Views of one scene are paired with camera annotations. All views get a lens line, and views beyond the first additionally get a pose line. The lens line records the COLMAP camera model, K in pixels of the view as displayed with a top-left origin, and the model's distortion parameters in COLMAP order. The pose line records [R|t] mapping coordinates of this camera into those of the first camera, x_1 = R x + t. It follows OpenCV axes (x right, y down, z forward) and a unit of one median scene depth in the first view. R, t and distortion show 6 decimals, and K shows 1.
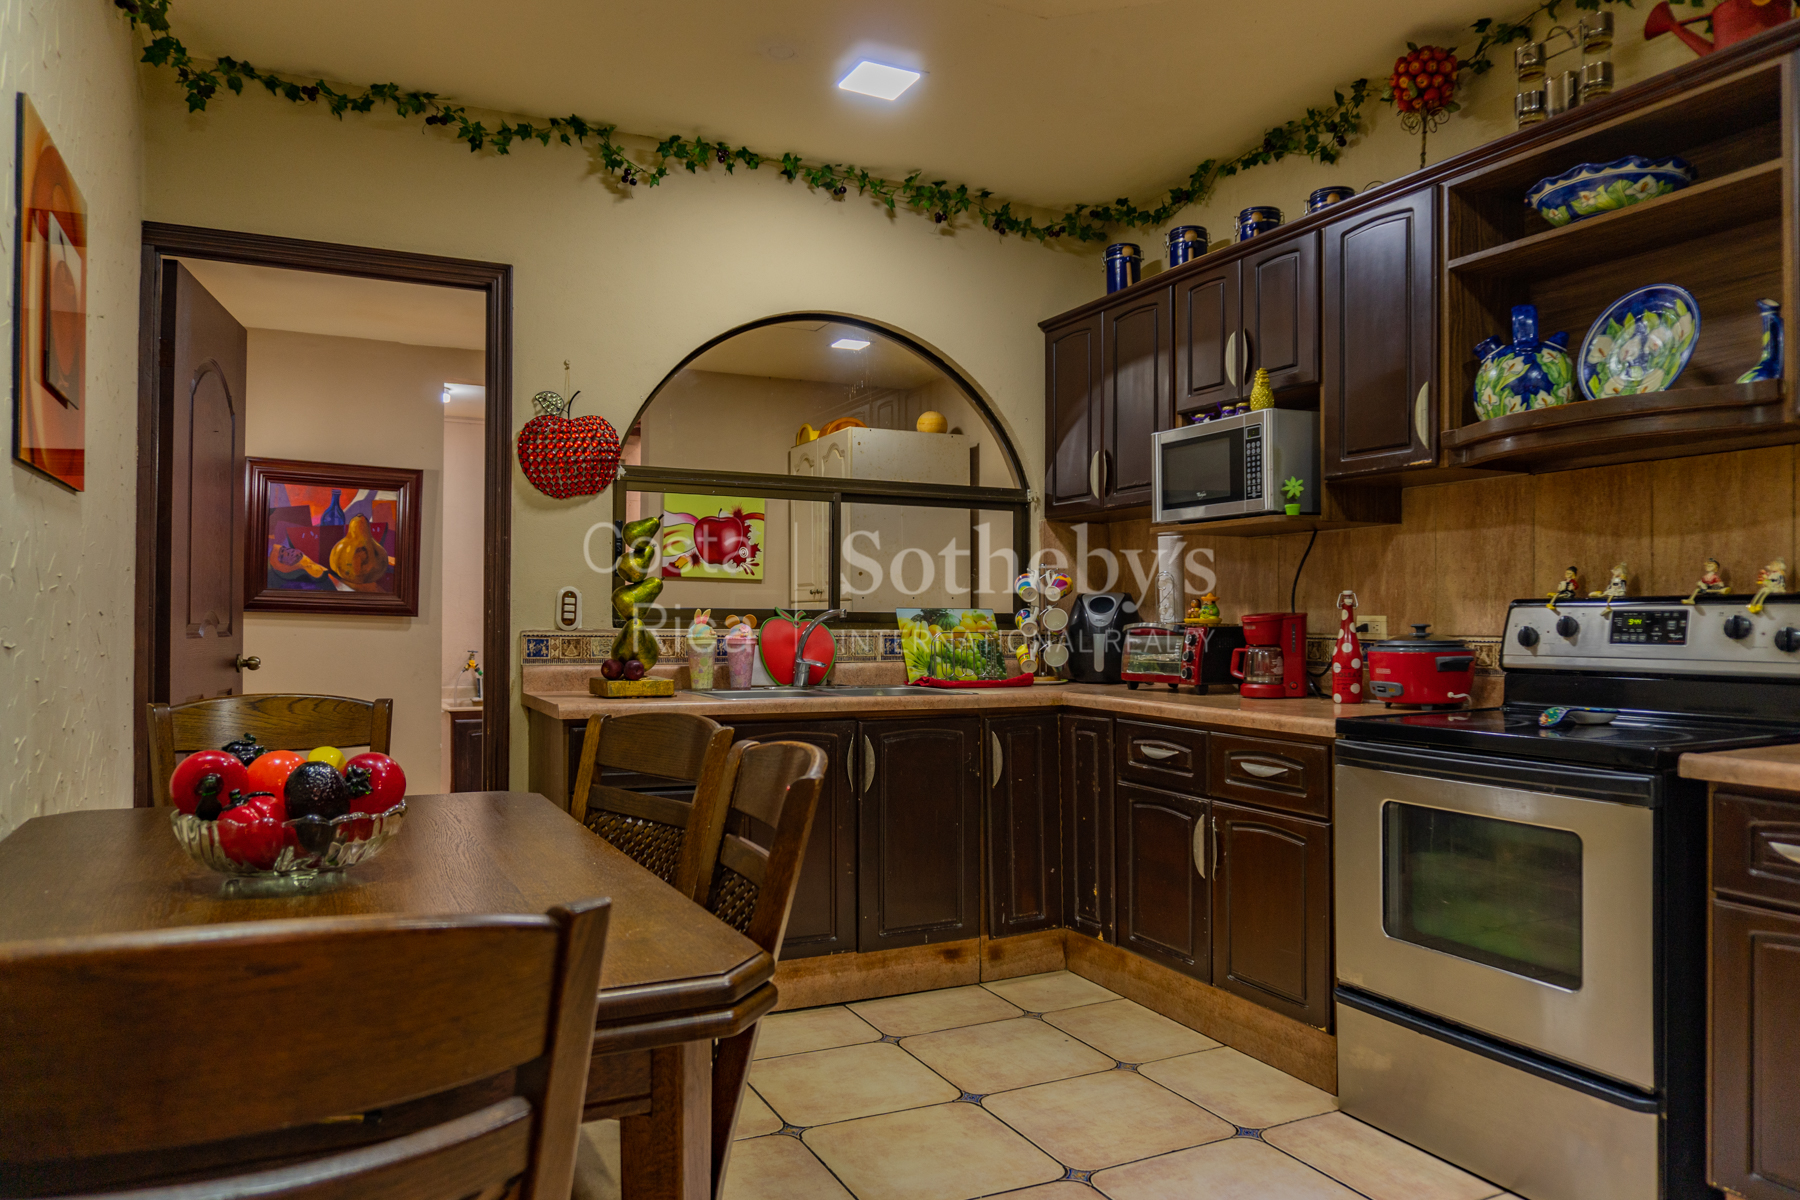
lens RADIAL K [[1216.3, 0, 902.7], [0, 1216.3, 606.0], [0, 0, 1]] dist [-0.001693, -0.003856]
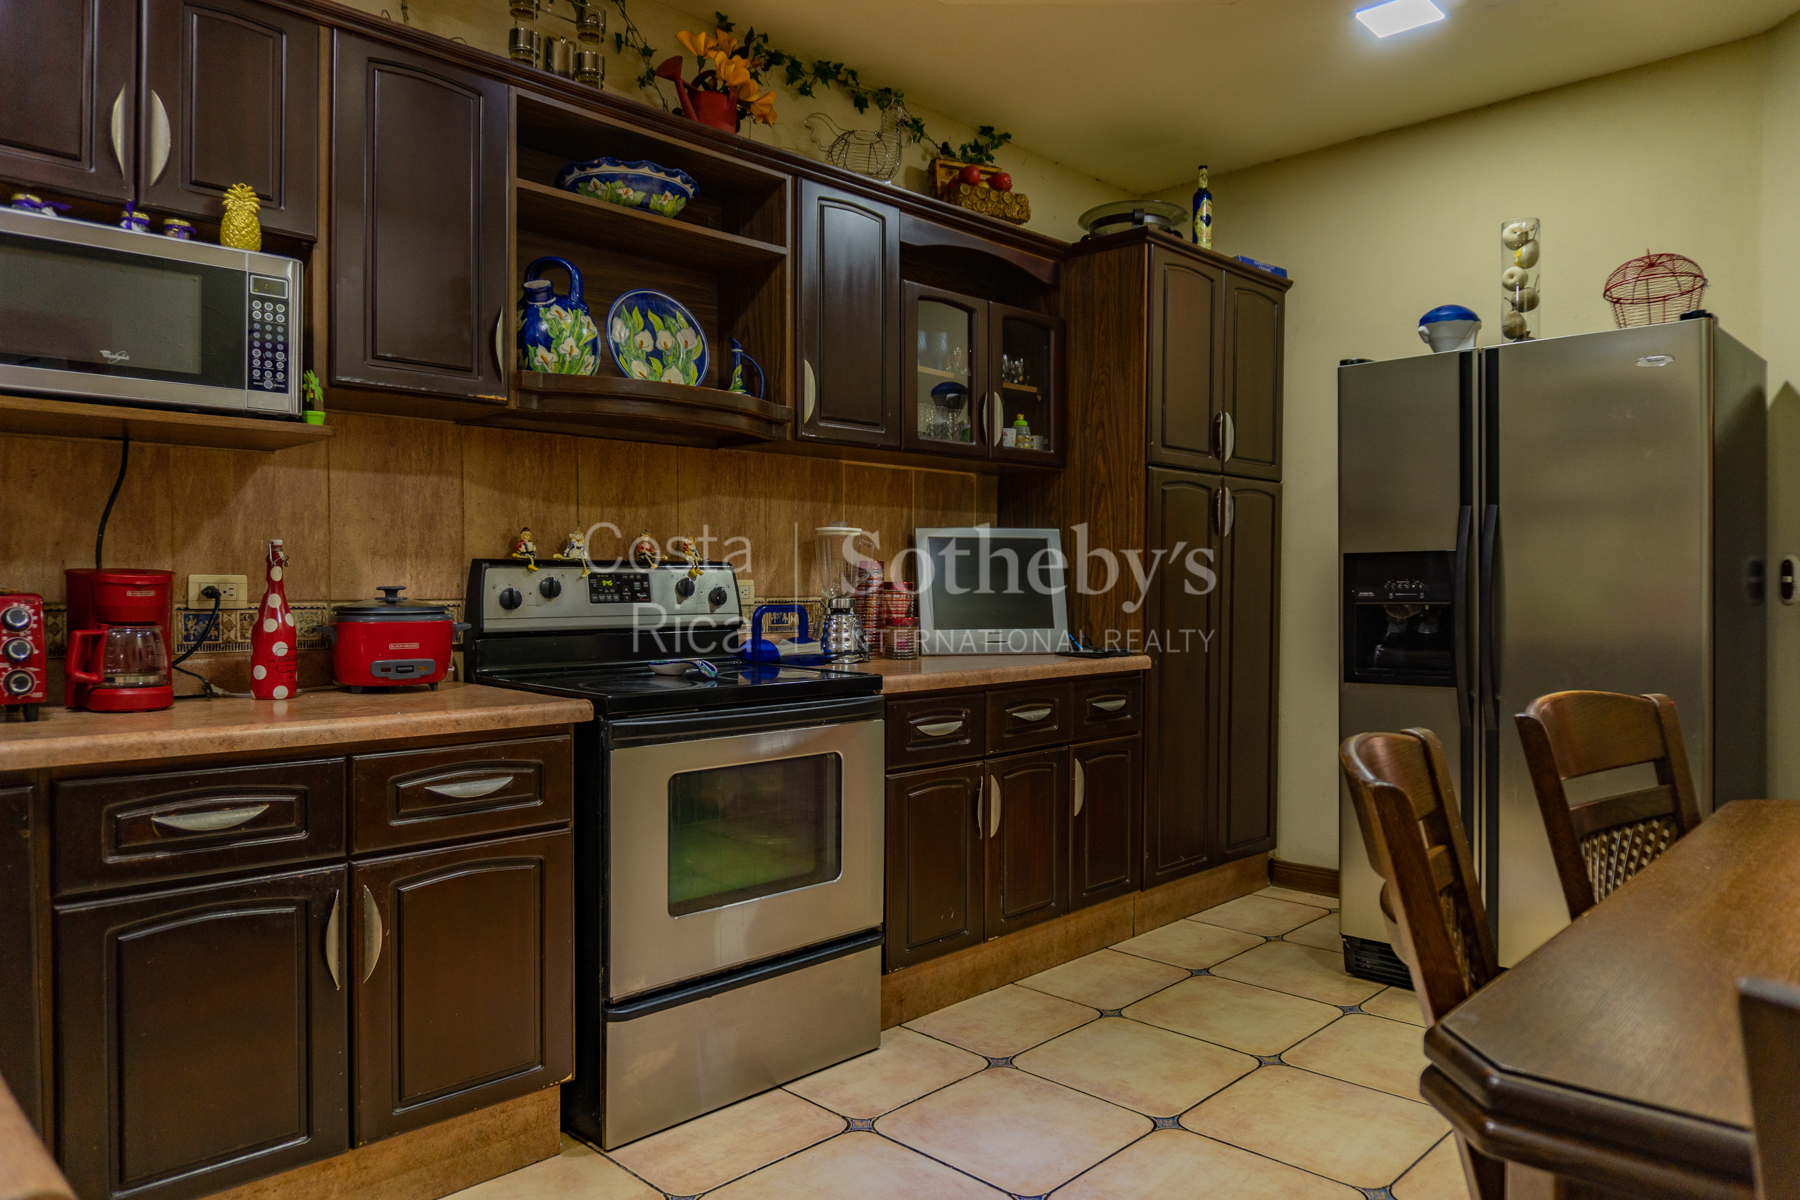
lens RADIAL K [[1216.3, 0, 902.2], [0, 1216.3, 593.0], [0, 0, 1]] dist [-0.001693, -0.003856]
pose [[-0.334942, -0.008849, 0.942197, -0.503180], [-0.011668, 0.999918, 0.005244, 0.012472], [-0.942166, -0.009237, -0.335018, 1.065039]]
